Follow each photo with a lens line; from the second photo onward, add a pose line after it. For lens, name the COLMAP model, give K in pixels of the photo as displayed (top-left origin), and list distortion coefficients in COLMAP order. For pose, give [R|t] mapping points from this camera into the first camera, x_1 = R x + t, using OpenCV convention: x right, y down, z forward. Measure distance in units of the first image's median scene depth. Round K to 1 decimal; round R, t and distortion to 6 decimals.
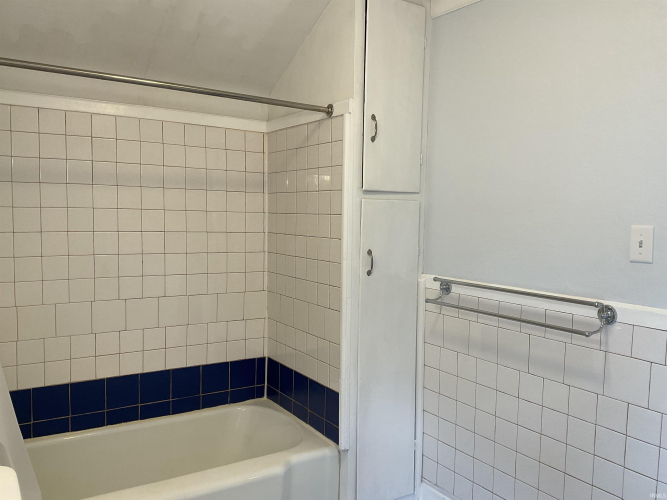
lens RADIAL K [[560.9, 0, 333.5], [0, 560.9, 250.0], [0, 0, 1]] dist [0.125734, -0.201482]
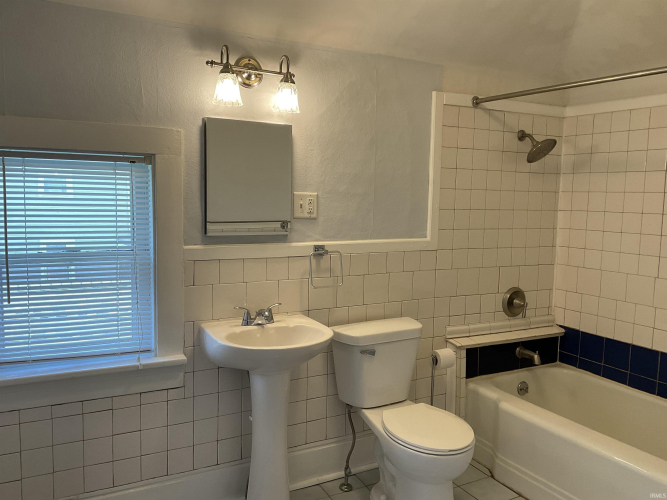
lens RADIAL K [[560.9, 0, 333.5], [0, 560.9, 250.0], [0, 0, 1]] dist [0.125734, -0.201482]
pose [[-0.068620, 0.088481, -0.993711, 0.795896], [-0.083483, 0.992056, 0.094098, -0.016929], [0.994144, 0.089415, -0.060689, 0.501330]]
